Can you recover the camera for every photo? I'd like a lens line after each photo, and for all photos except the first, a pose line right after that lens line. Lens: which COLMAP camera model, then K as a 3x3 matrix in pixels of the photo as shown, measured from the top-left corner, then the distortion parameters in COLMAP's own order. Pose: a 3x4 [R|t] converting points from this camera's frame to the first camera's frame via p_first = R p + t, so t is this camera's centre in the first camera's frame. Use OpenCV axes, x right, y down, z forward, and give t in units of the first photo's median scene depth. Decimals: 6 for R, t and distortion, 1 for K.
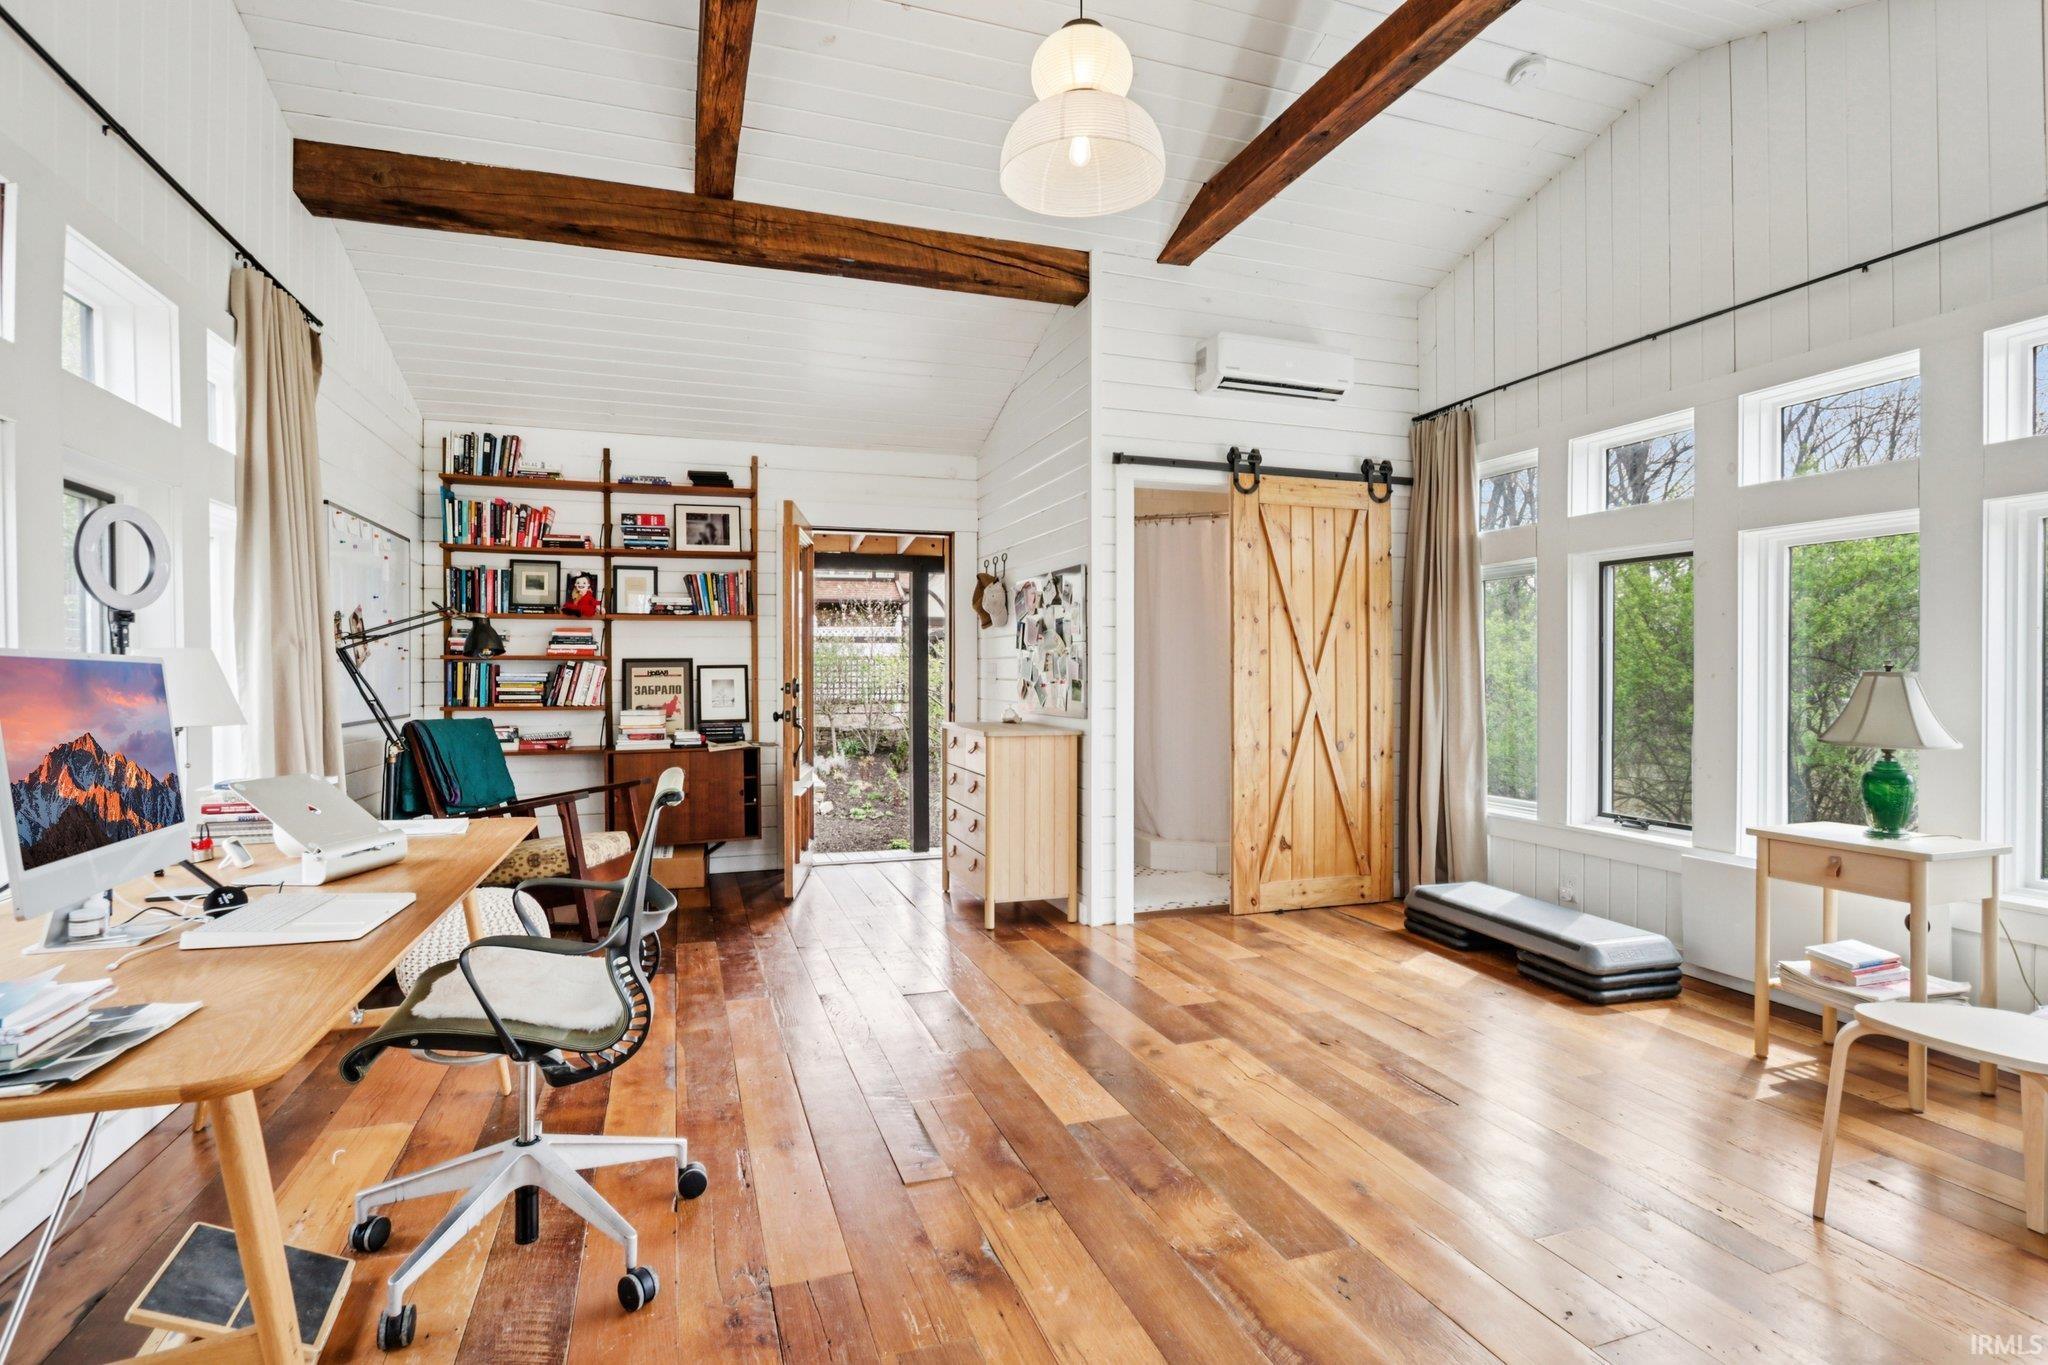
lens RADIAL K [[1023.7, 0, 1024.0], [0, 1023.7, 682.5], [0, 0, 1]] dist [-0.001835, -0.000293]
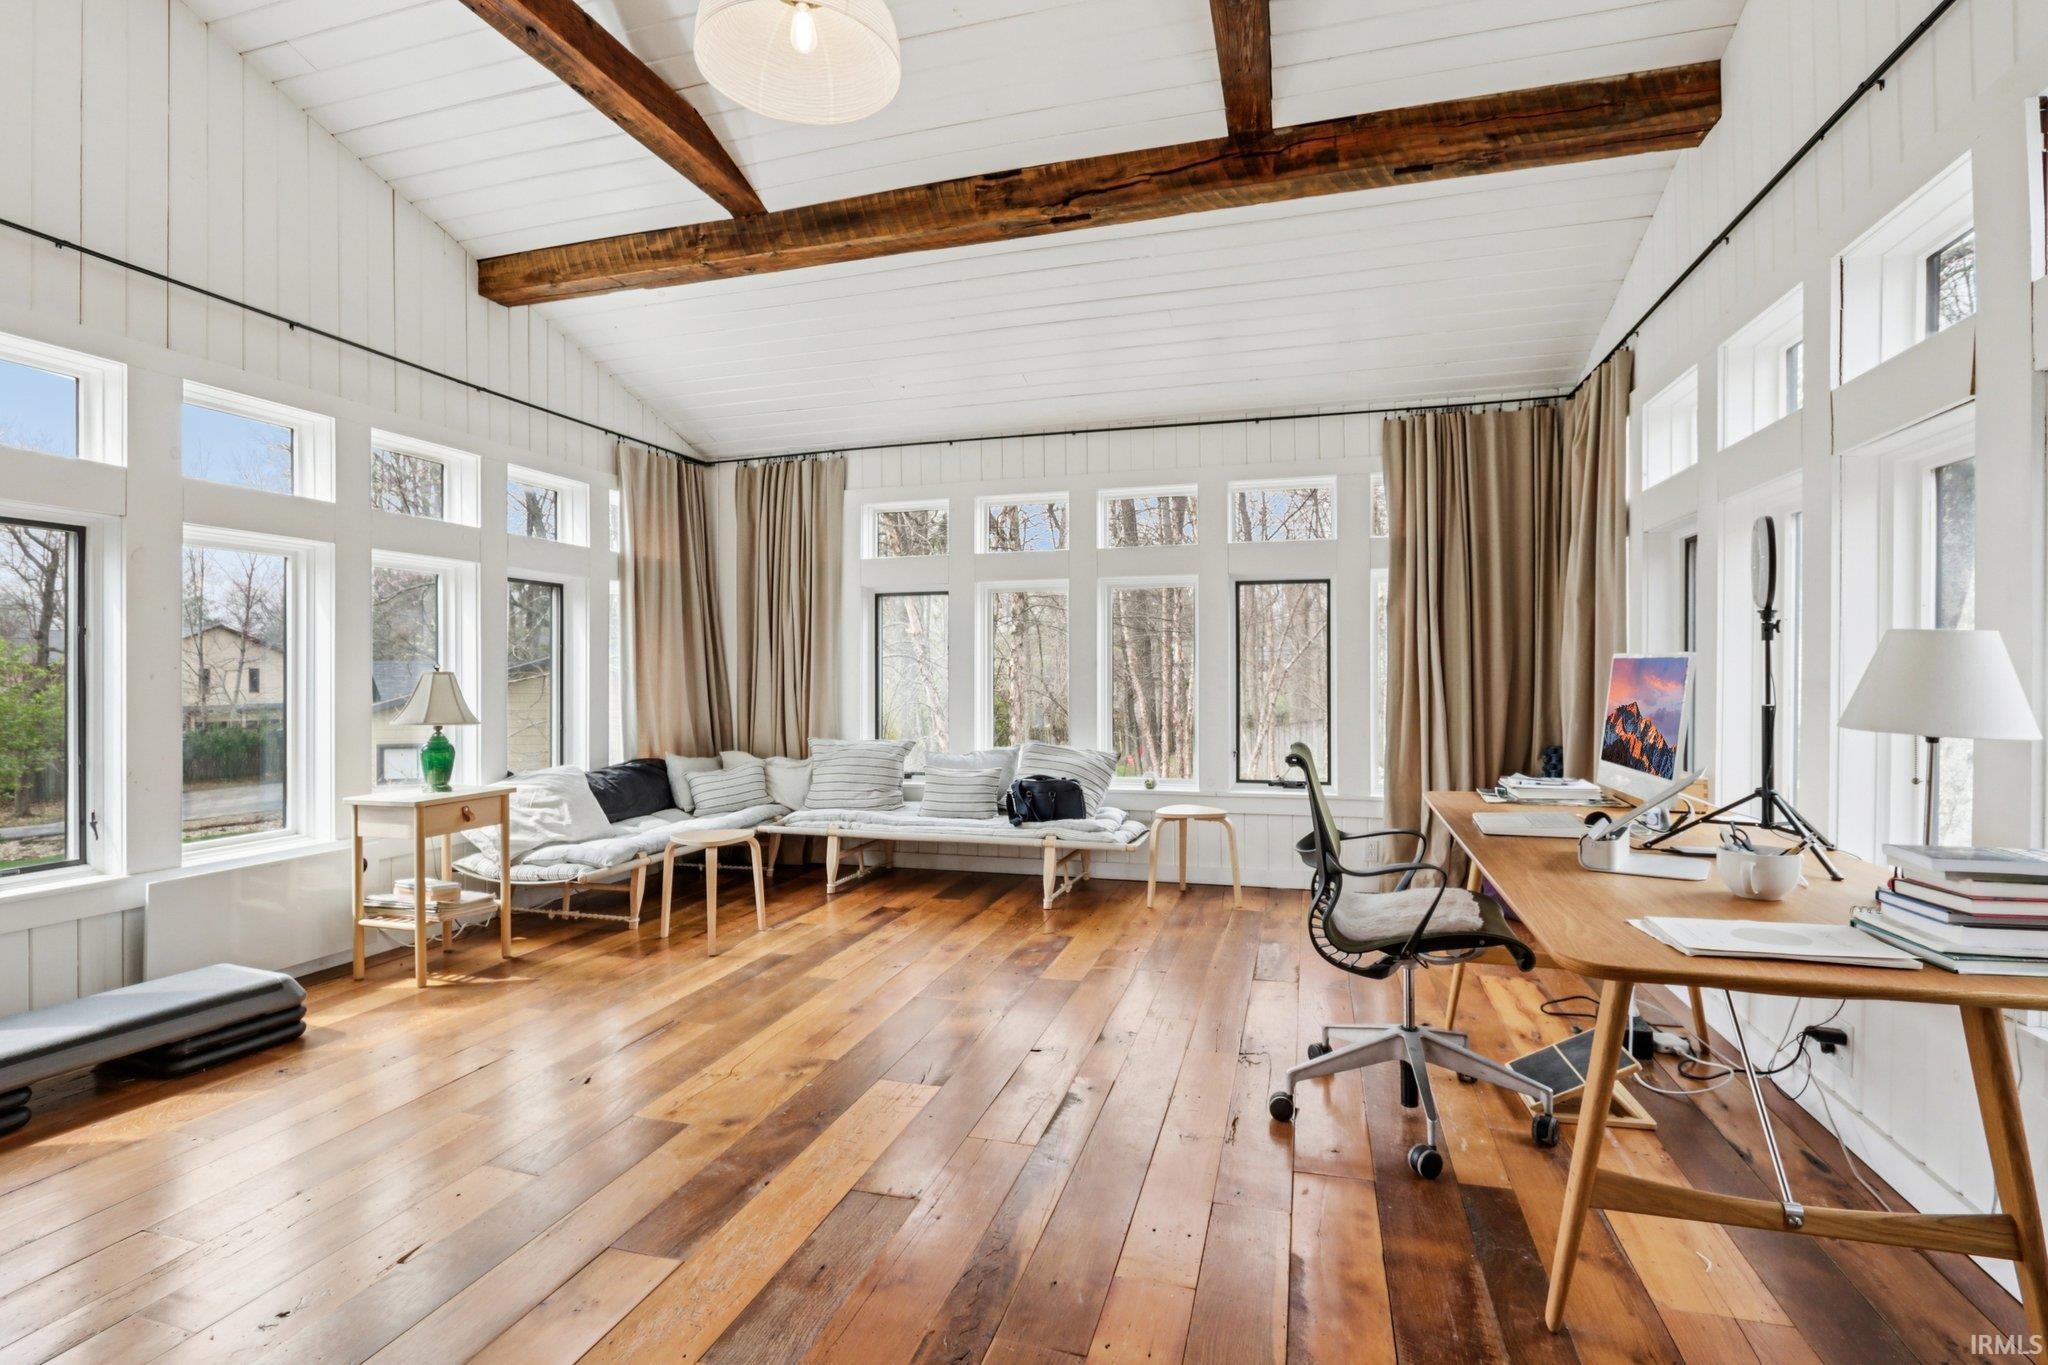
lens RADIAL K [[957.1, 0, 1024.0], [0, 957.1, 682.5], [0, 0, 1]] dist [0.000747, 0.000099]
pose [[-0.812721, -0.001395, 0.582652, -0.630180], [0.008374, 0.999866, 0.014073, -0.009295], [-0.582593, 0.016317, -0.812600, 1.794305]]
